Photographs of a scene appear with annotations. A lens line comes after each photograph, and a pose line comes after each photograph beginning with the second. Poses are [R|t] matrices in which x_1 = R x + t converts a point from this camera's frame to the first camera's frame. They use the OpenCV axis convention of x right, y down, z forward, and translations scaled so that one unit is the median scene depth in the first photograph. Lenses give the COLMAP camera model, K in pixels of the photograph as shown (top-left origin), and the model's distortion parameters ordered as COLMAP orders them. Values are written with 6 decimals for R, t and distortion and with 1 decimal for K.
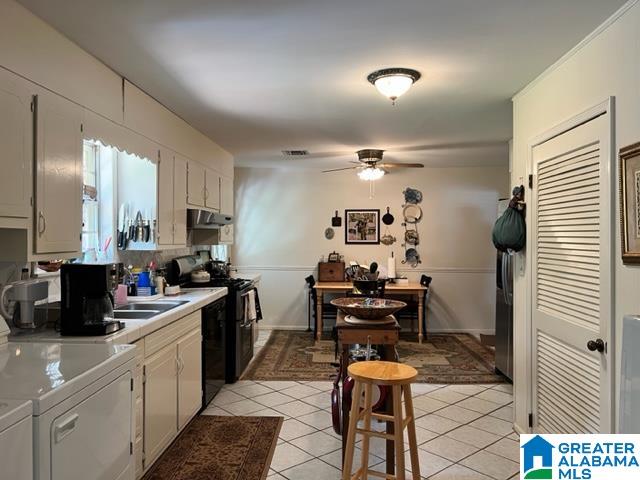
lens RADIAL K [[479.1, 0, 320.6], [0, 479.1, 239.4], [0, 0, 1]] dist [0.049732, -0.064051]
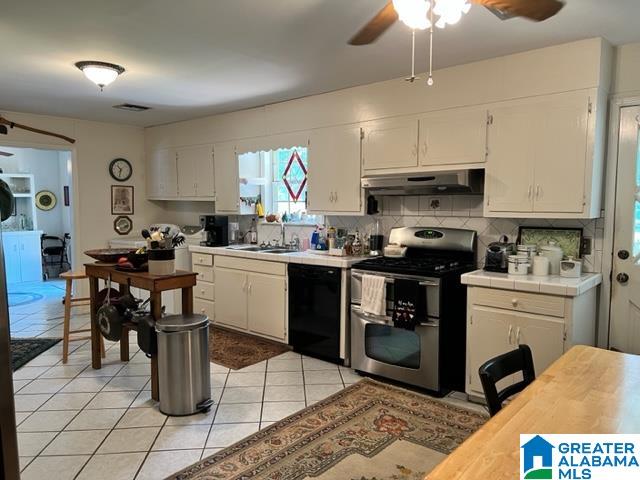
lens RADIAL K [[479.1, 0, 320.5], [0, 479.1, 240.8], [0, 0, 1]] dist [0.049732, -0.064051]
pose [[-0.615448, 0.067045, -0.785321, 0.635058], [0.000076, 0.996381, 0.085004, -0.016828], [0.788178, 0.052256, -0.613225, 1.779089]]
